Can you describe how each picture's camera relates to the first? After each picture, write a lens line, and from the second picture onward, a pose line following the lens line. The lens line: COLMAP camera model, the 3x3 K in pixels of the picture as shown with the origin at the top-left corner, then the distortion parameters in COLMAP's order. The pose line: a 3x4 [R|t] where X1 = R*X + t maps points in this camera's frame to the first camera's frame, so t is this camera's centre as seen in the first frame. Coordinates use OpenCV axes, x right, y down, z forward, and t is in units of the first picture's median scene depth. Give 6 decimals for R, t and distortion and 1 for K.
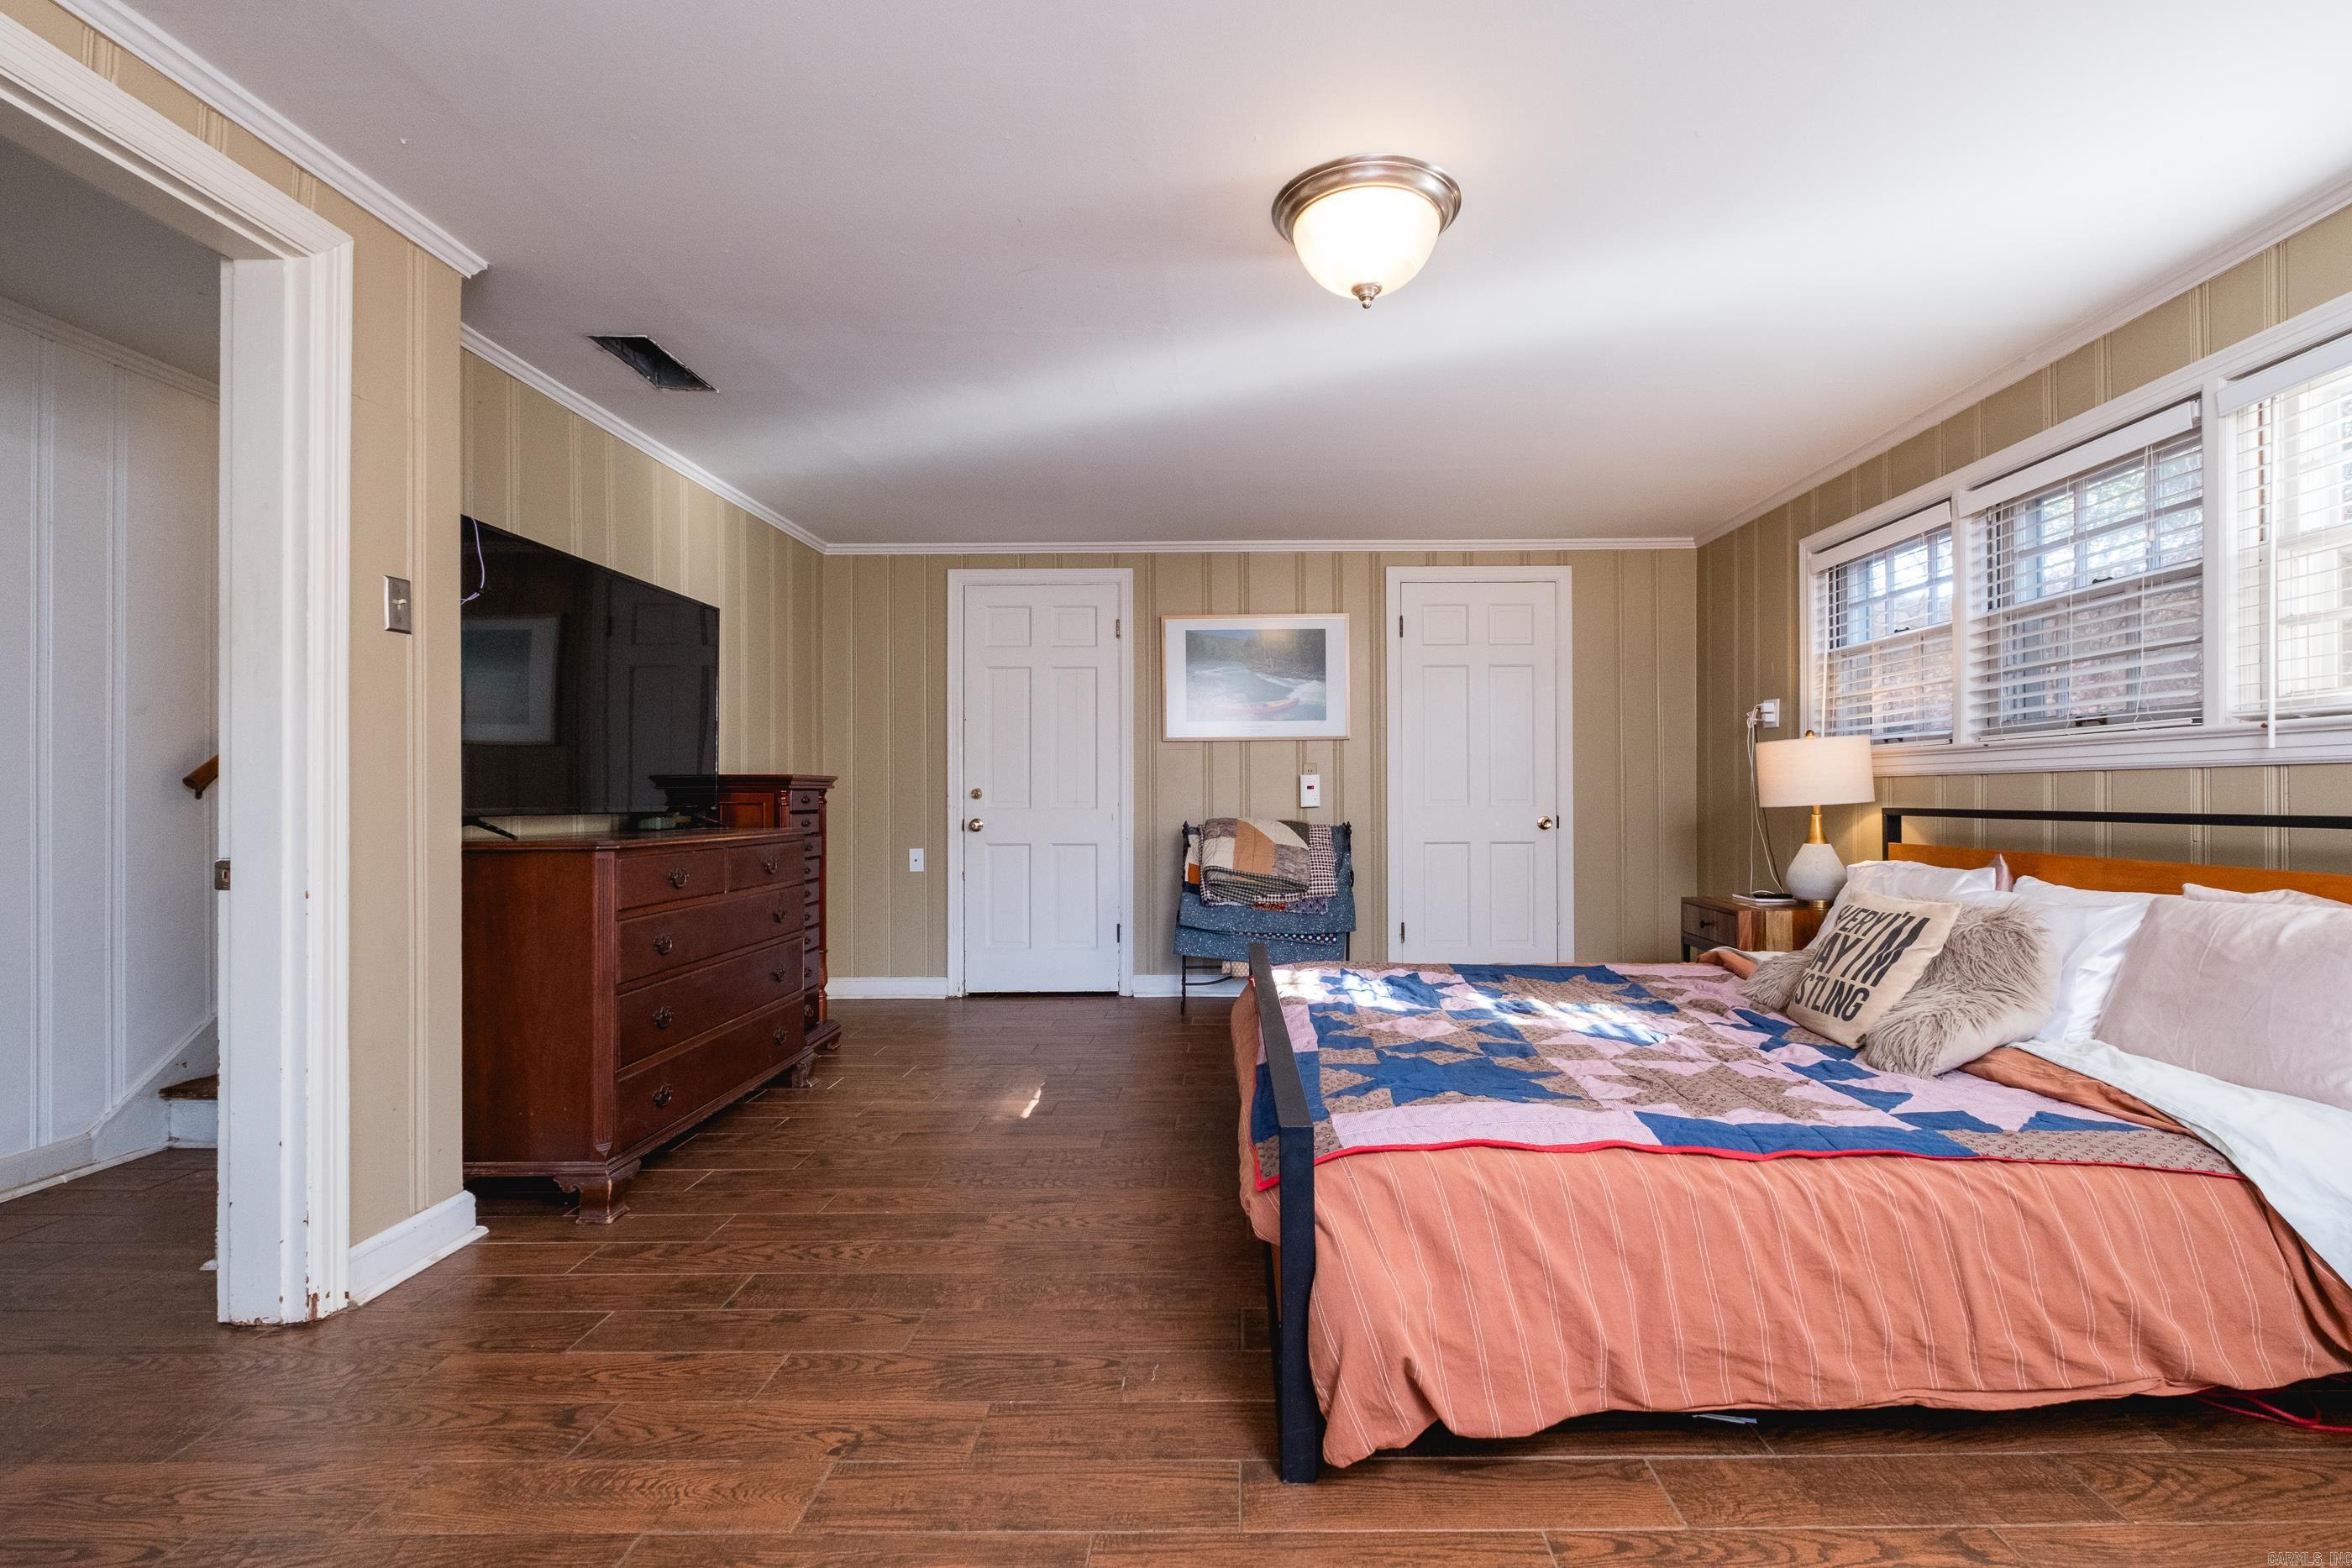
lens RADIAL K [[1046.2, 0, 1180.5], [0, 1046.2, 782.1], [0, 0, 1]] dist [0.001765, -0.000699]
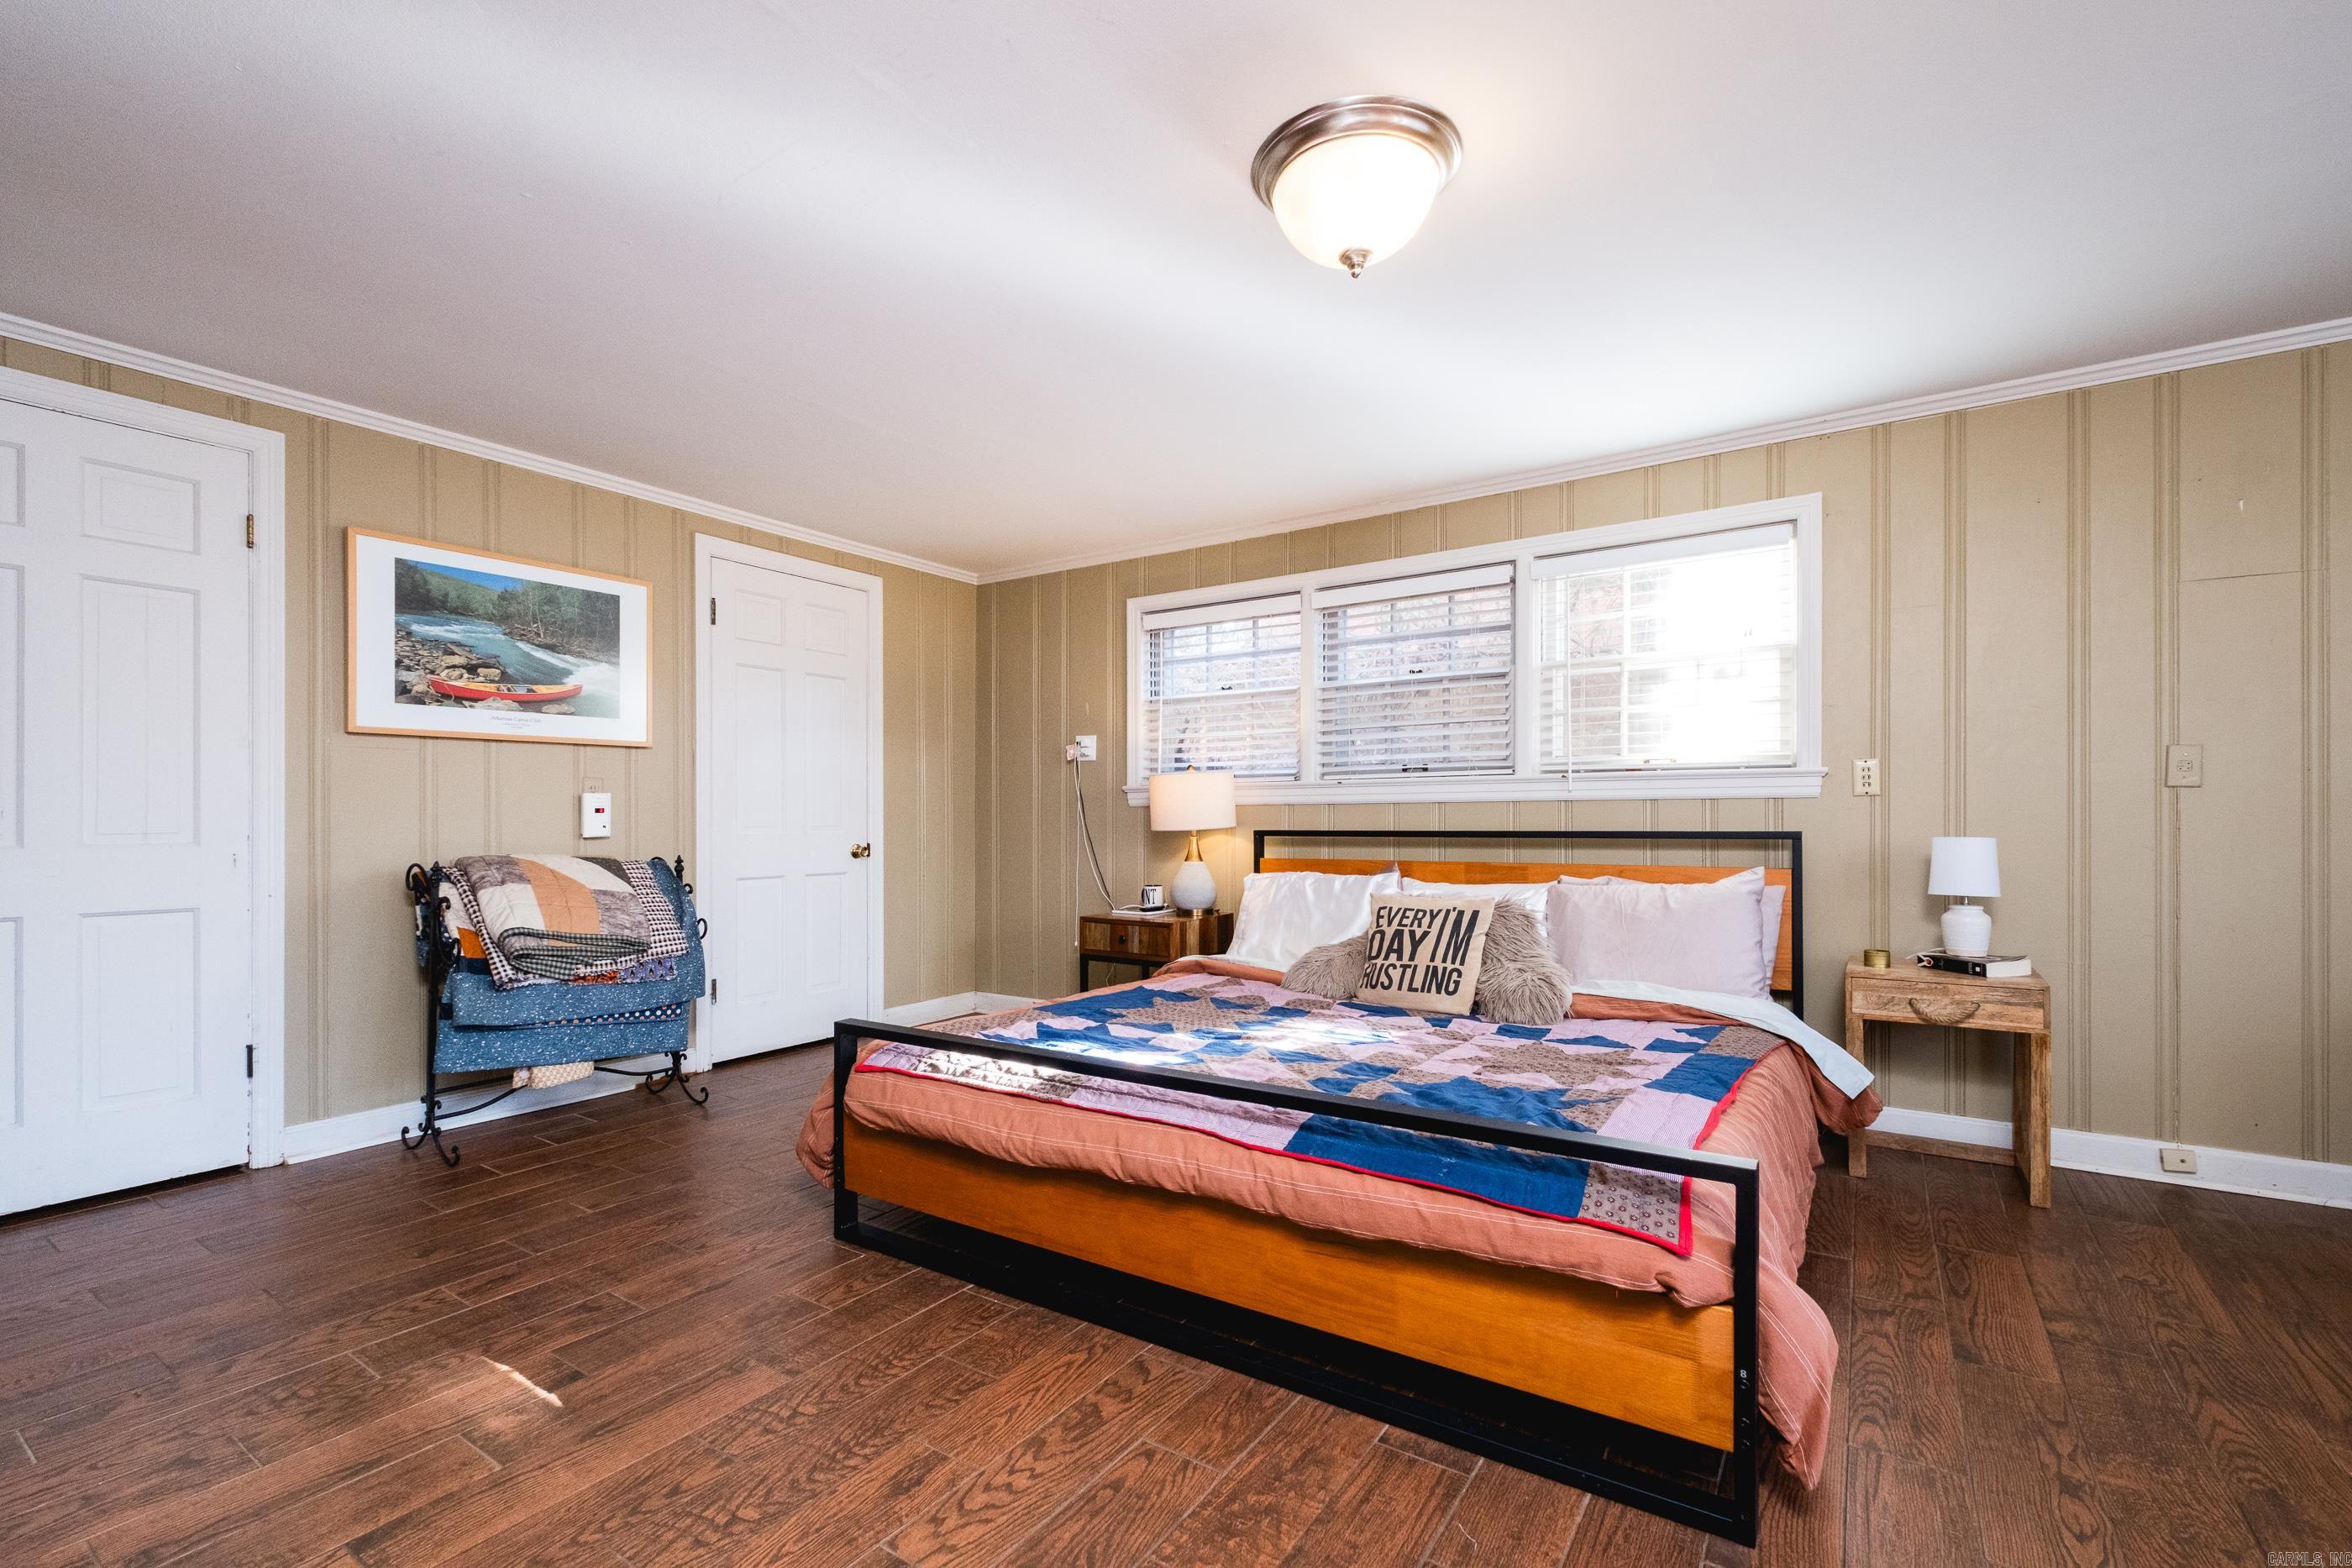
lens RADIAL K [[1044.4, 0, 1177.6], [0, 1044.4, 816.1], [0, 0, 1]] dist [-0.000437, -0.000591]
pose [[0.534727, 0.004447, 0.845013, -0.349046], [-0.008790, 0.999961, 0.000300, 0.006638], [-0.844979, -0.007588, 0.534746, 0.338539]]
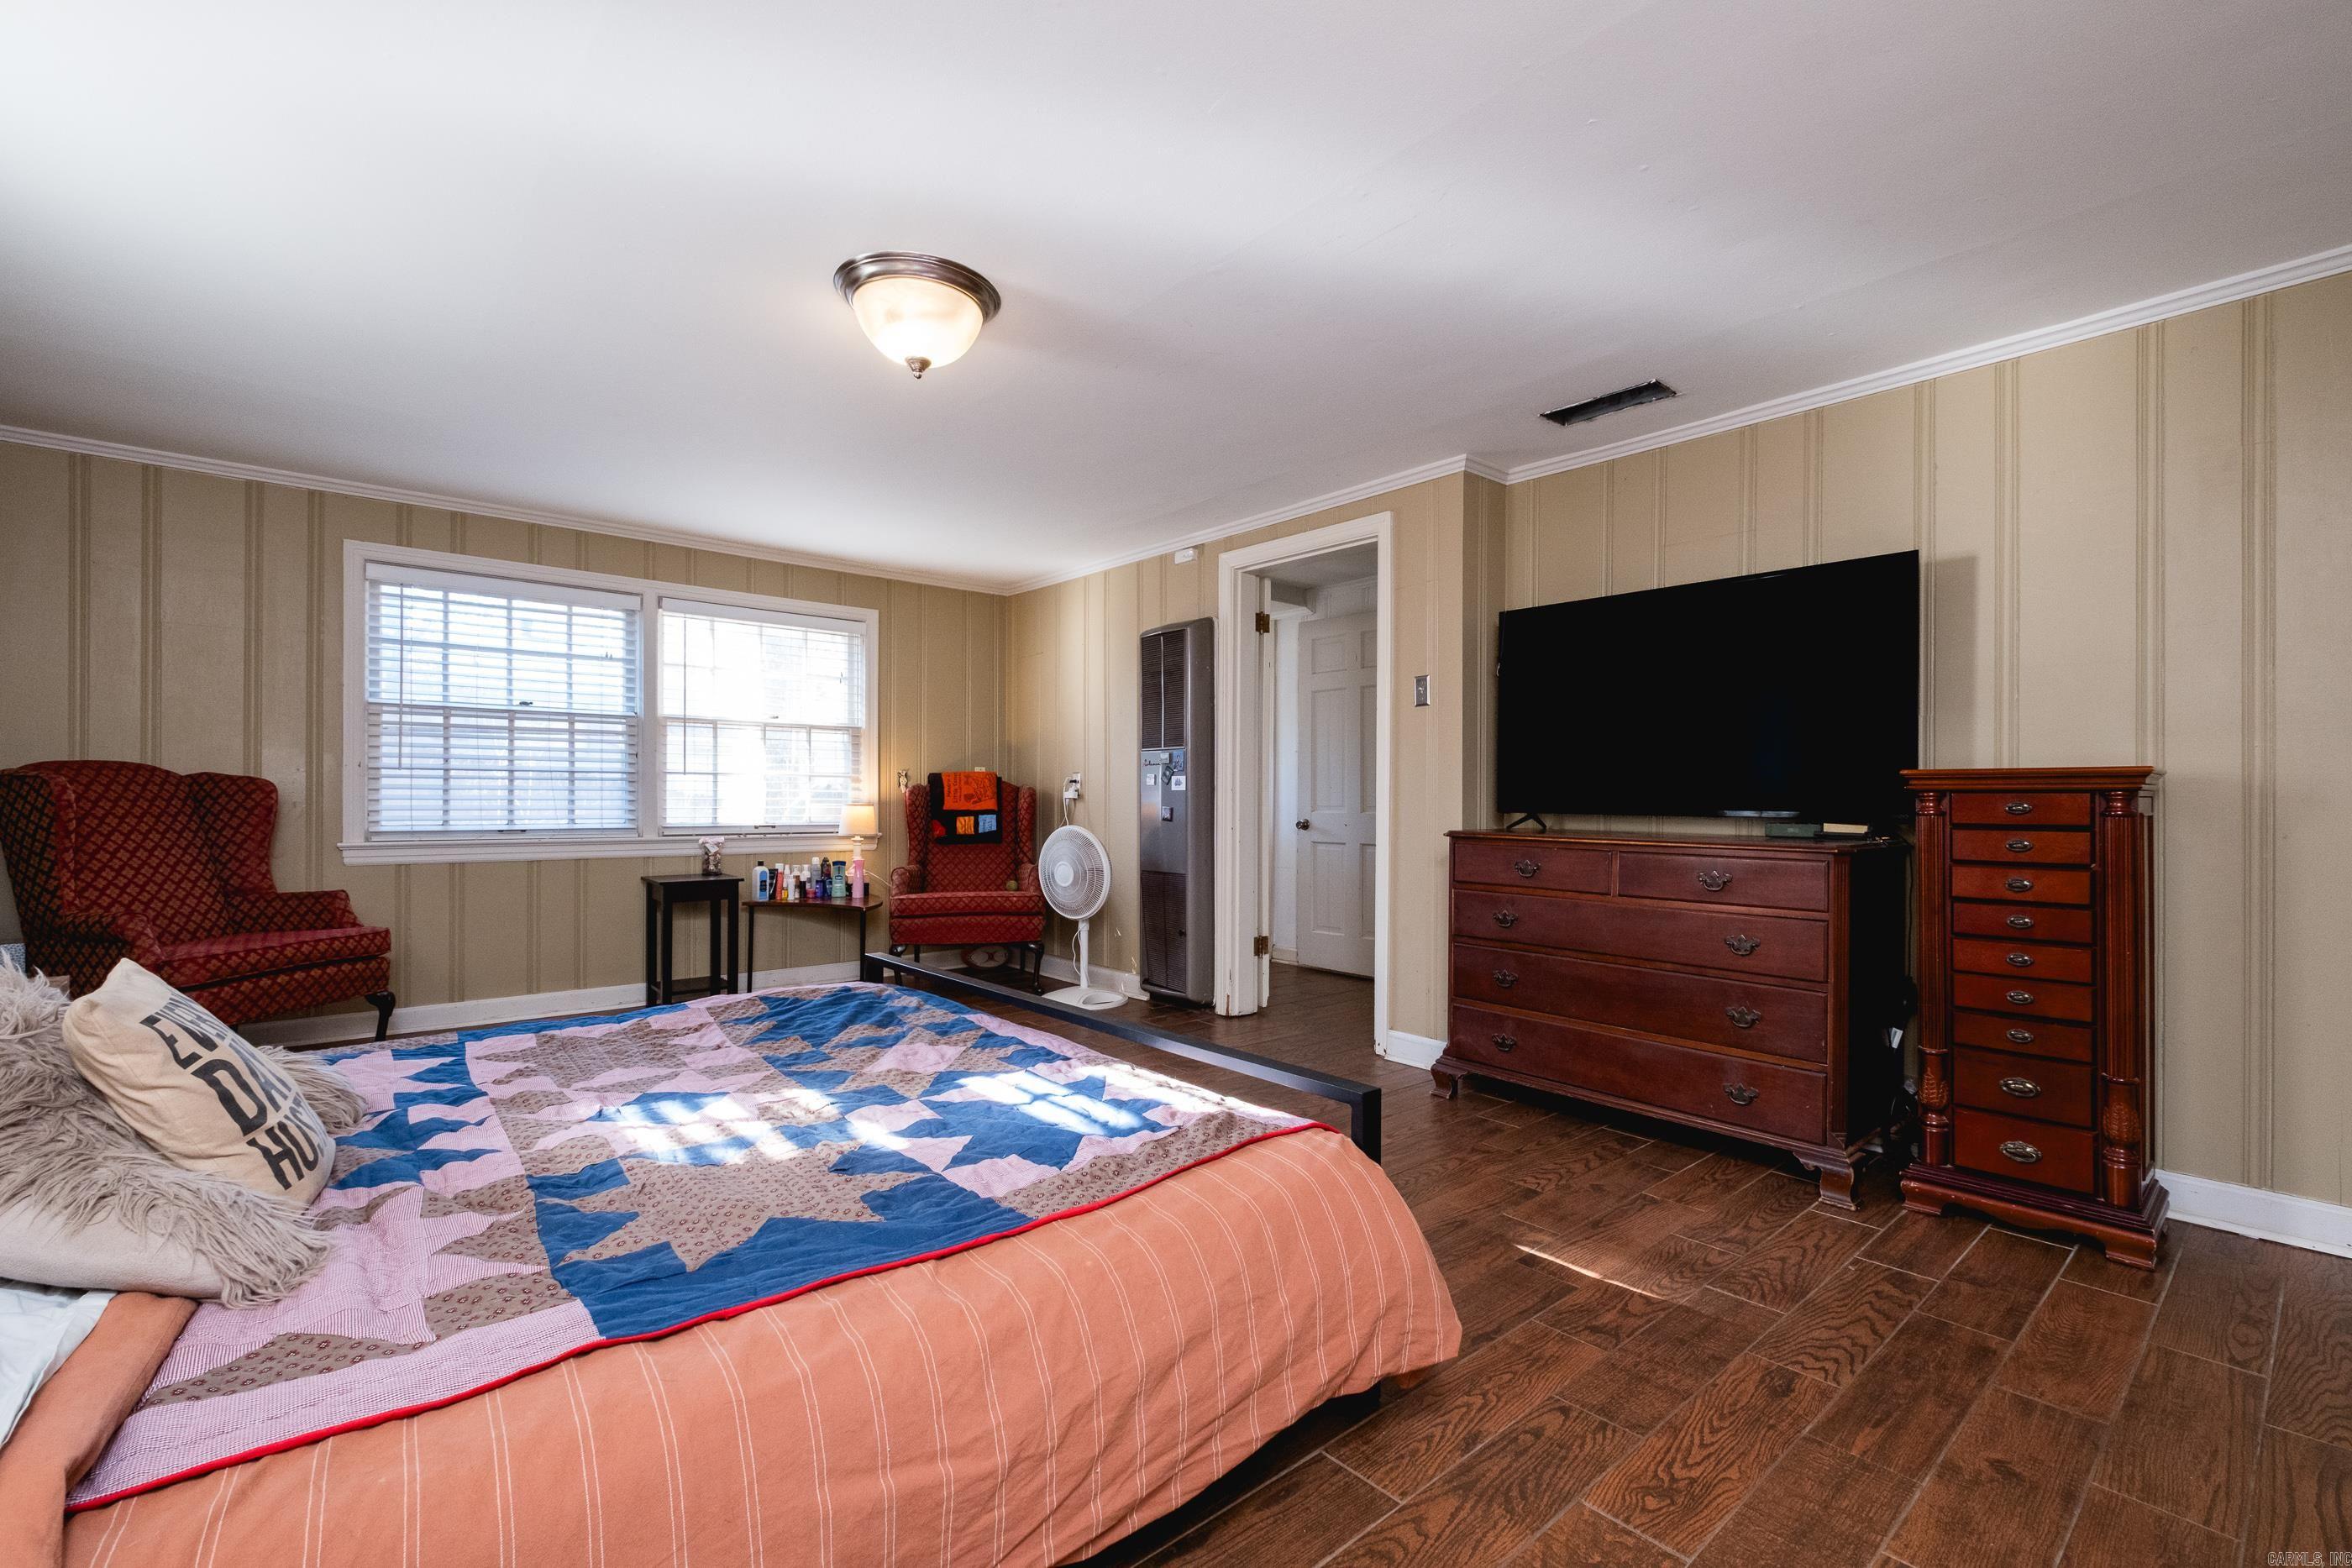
lens RADIAL K [[1048.5, 0, 1252.8], [0, 1048.5, 795.0], [0, 0, 1]] dist [0.000623, -0.000097]
pose [[-0.687309, -0.003488, -0.726357, 0.398637], [0.001391, 0.999980, -0.006119, 0.009965], [0.726364, -0.005216, -0.687290, 1.079537]]
